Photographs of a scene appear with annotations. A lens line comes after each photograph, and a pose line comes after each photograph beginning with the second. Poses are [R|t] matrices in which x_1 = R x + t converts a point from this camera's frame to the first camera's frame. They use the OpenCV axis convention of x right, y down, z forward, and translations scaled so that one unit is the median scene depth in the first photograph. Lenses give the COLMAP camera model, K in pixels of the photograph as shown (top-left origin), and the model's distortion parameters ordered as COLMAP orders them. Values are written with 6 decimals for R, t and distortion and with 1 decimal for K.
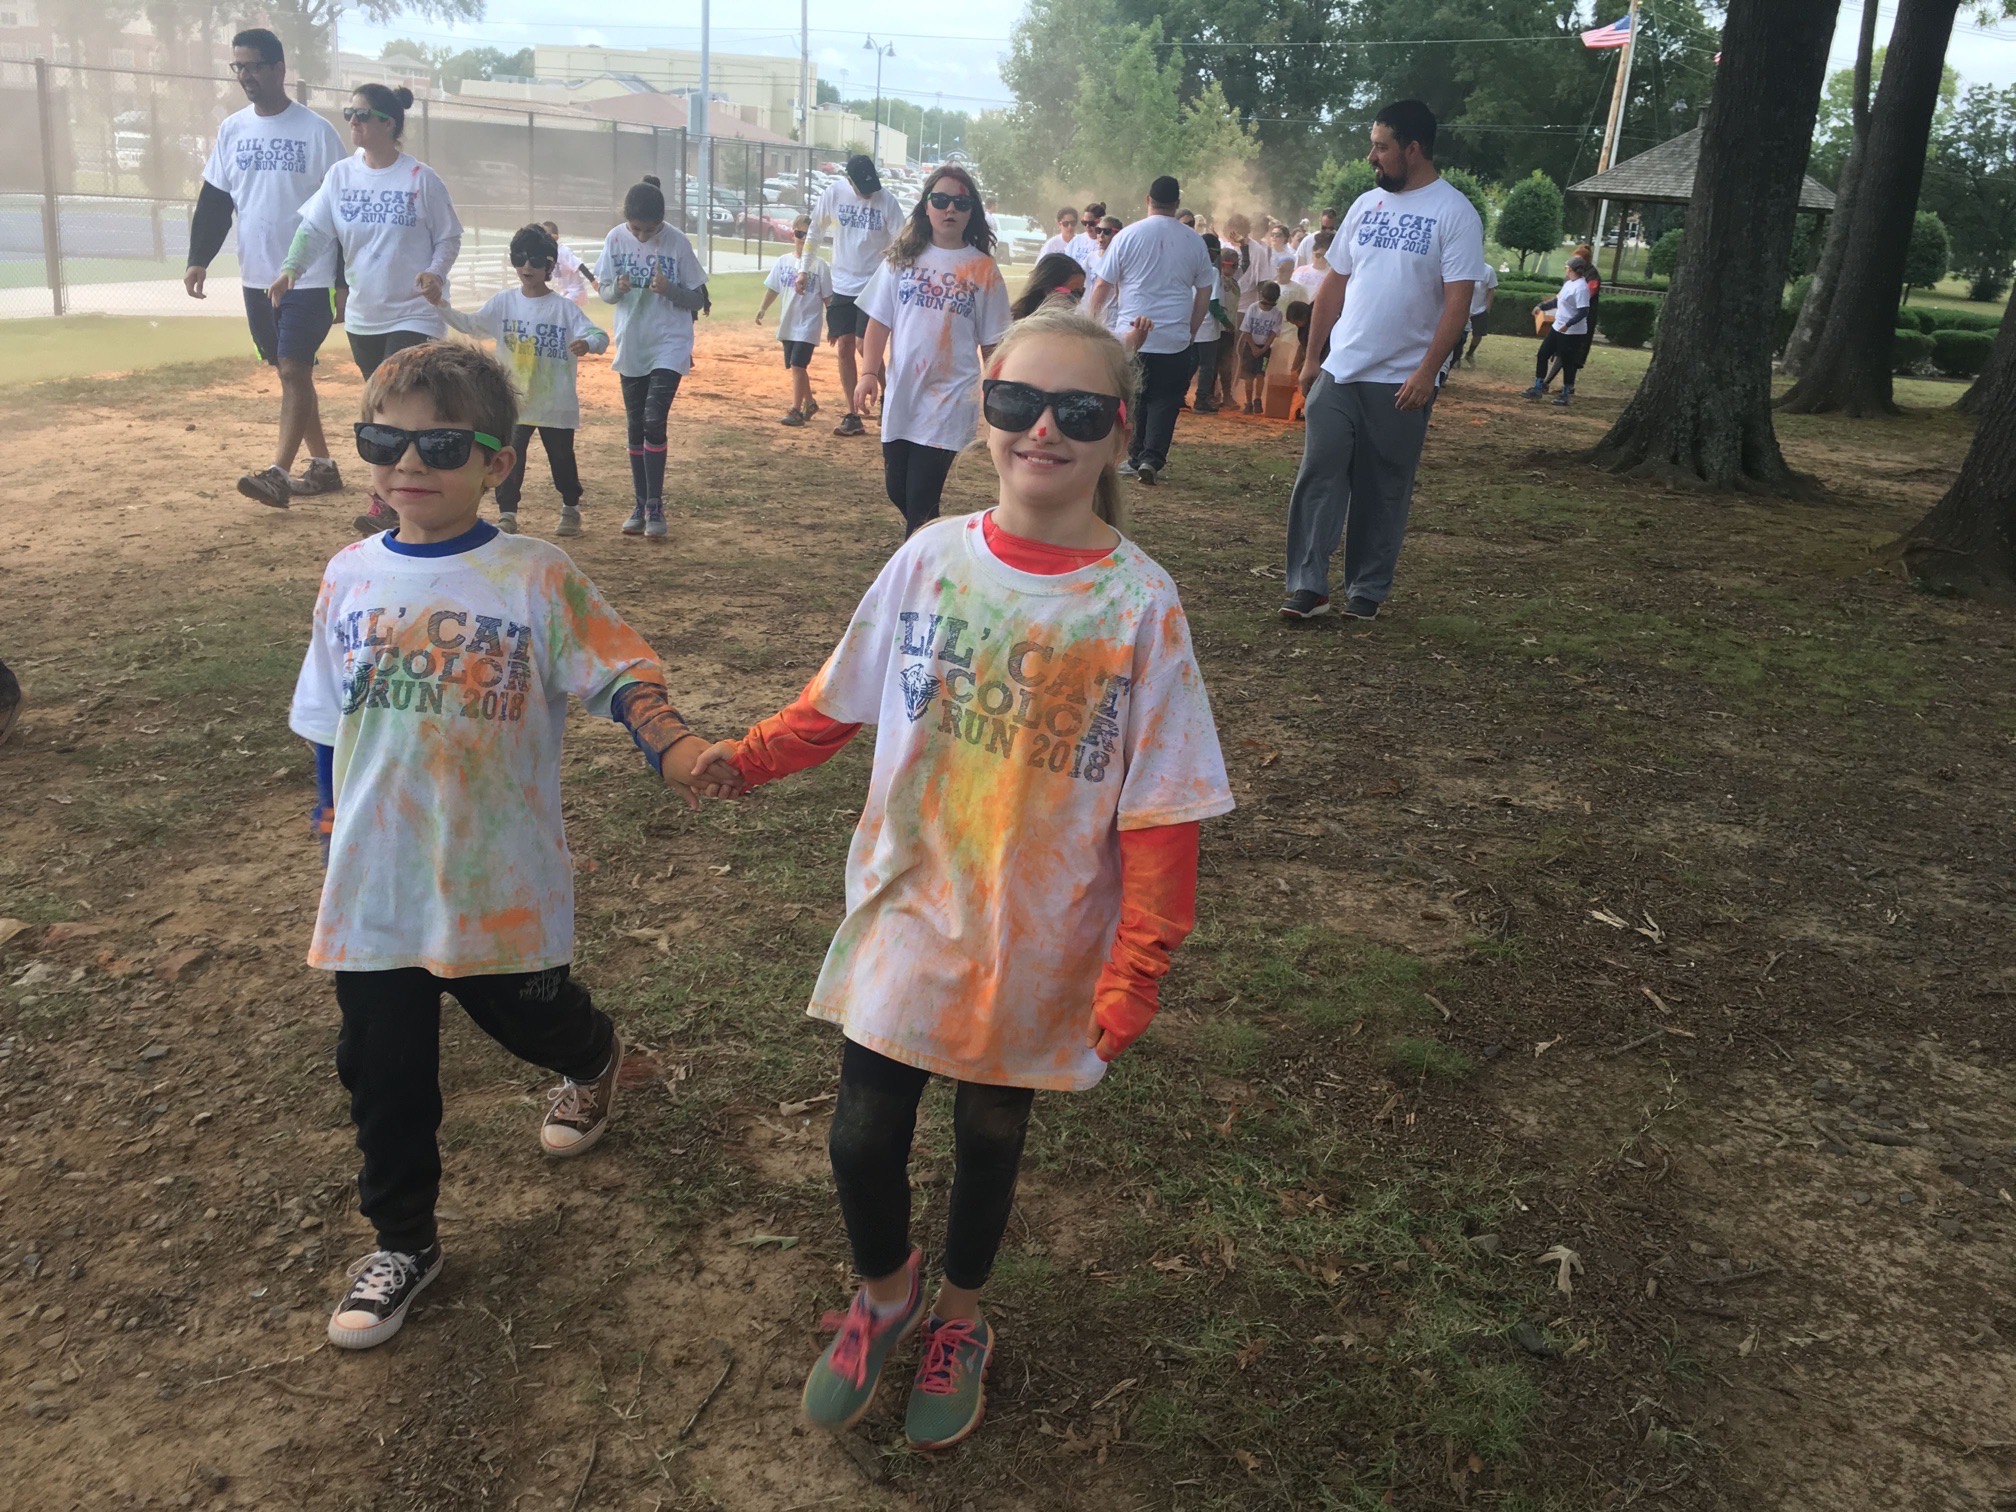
lens RADIAL K [[1780.6, 0, 1008.0], [0, 1780.6, 756.0], [0, 0, 1]] dist [0.085728, -0.110795]
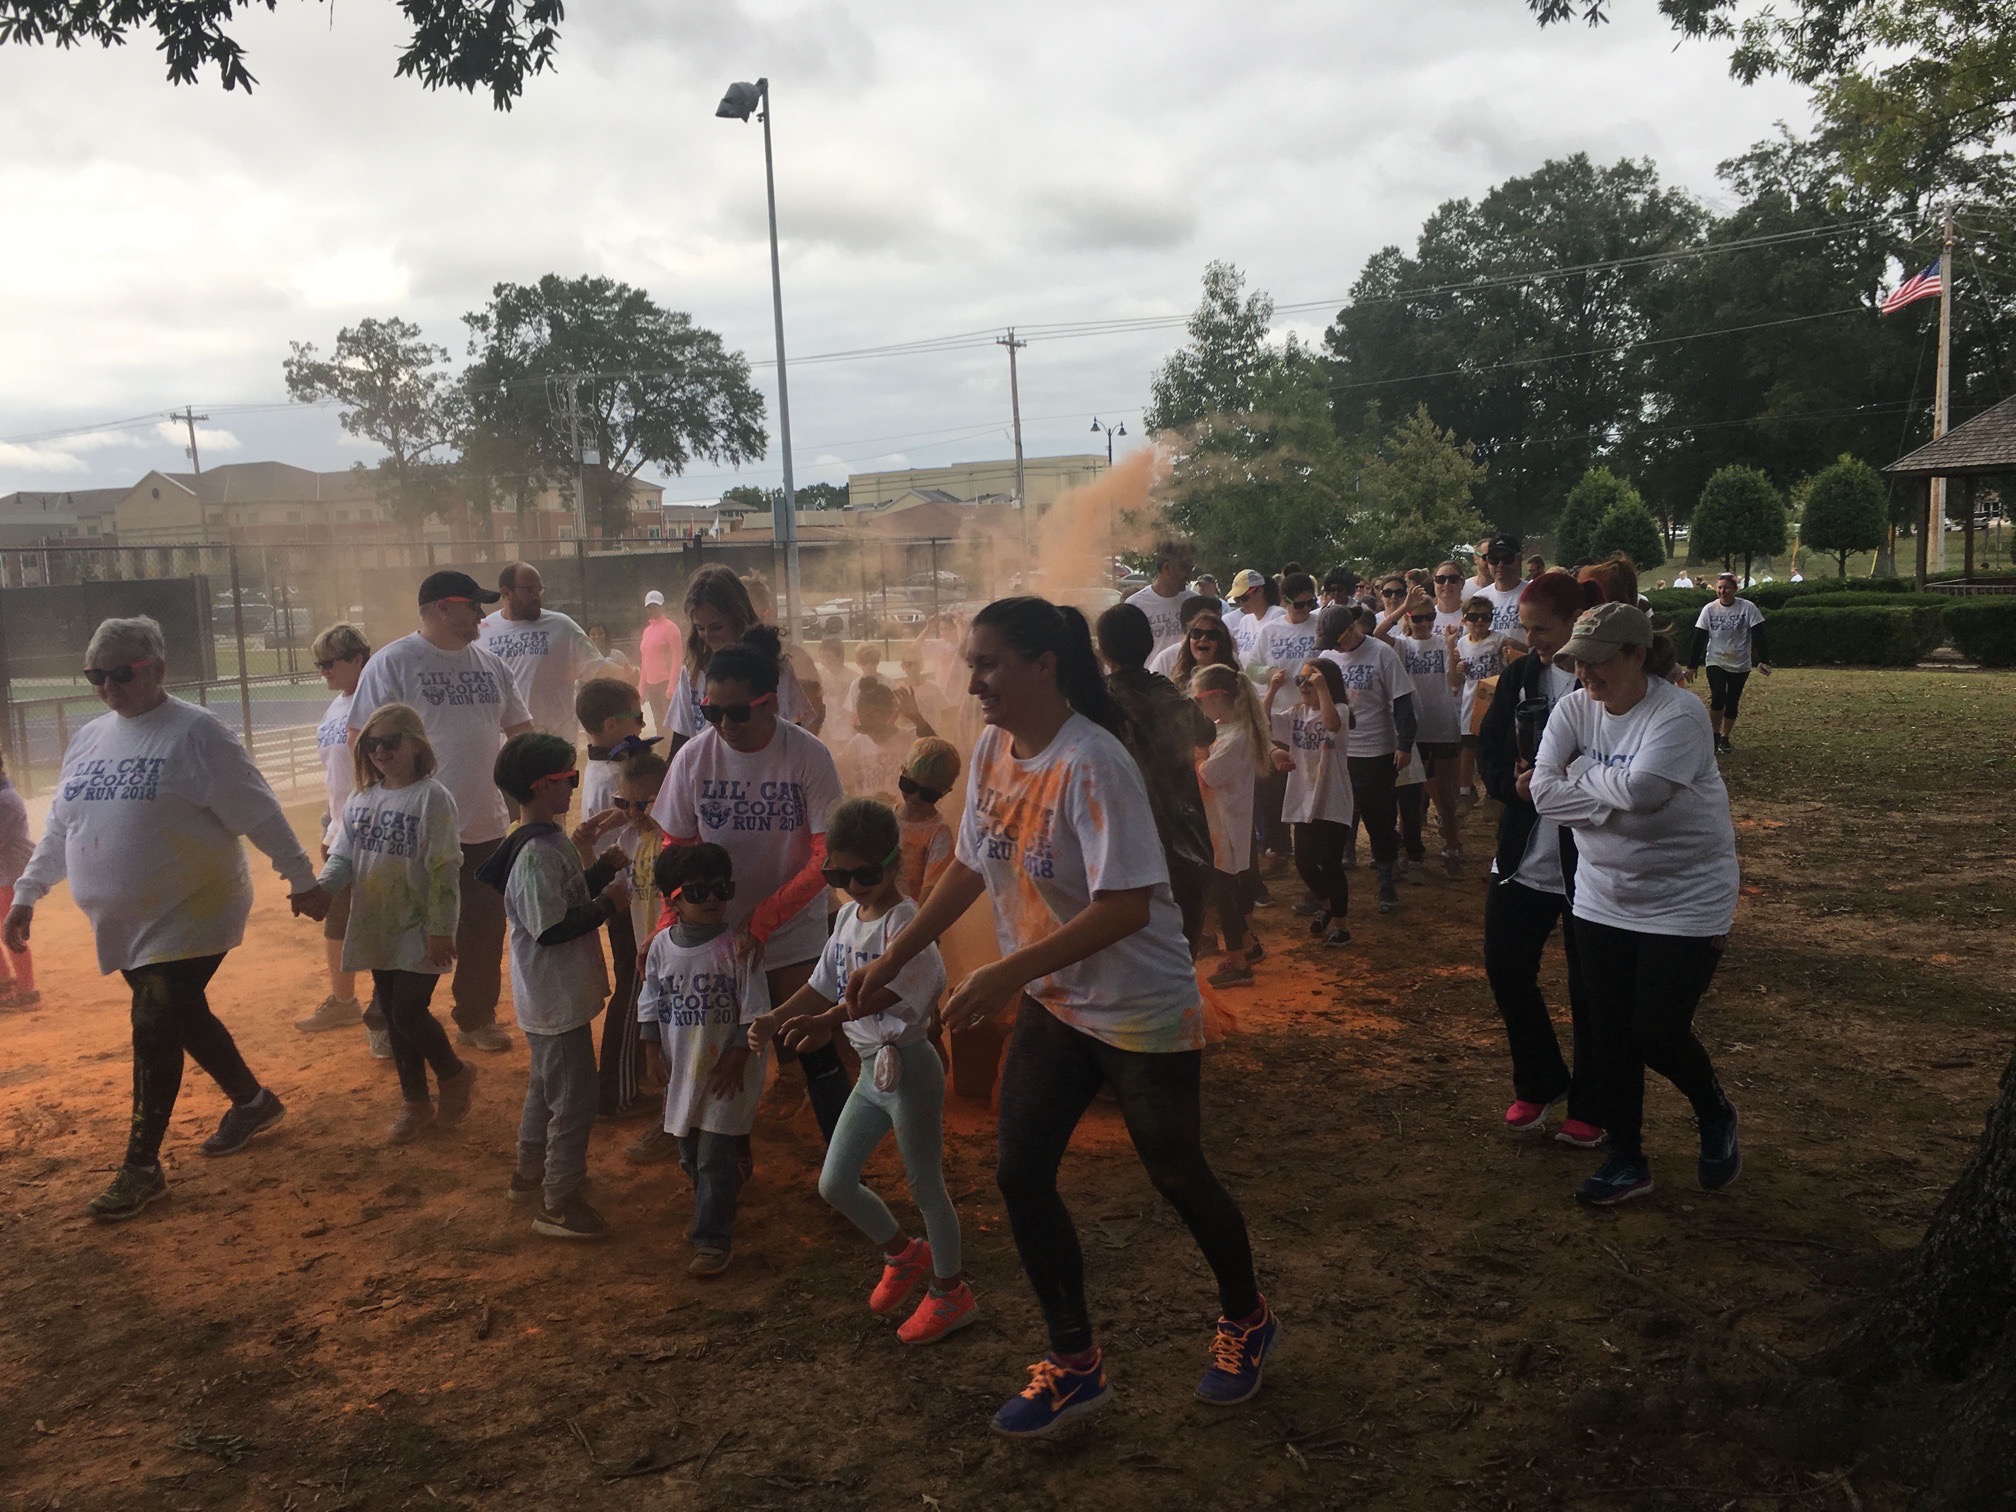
lens RADIAL K [[1780.6, 0, 1008.0], [0, 1780.6, 756.0], [0, 0, 1]] dist [0.085728, -0.110795]
pose [[0.977497, -0.099199, -0.186172, 0.046794], [0.060386, 0.977185, -0.203623, -0.037501], [0.202124, 0.187798, 0.961186, 0.126490]]
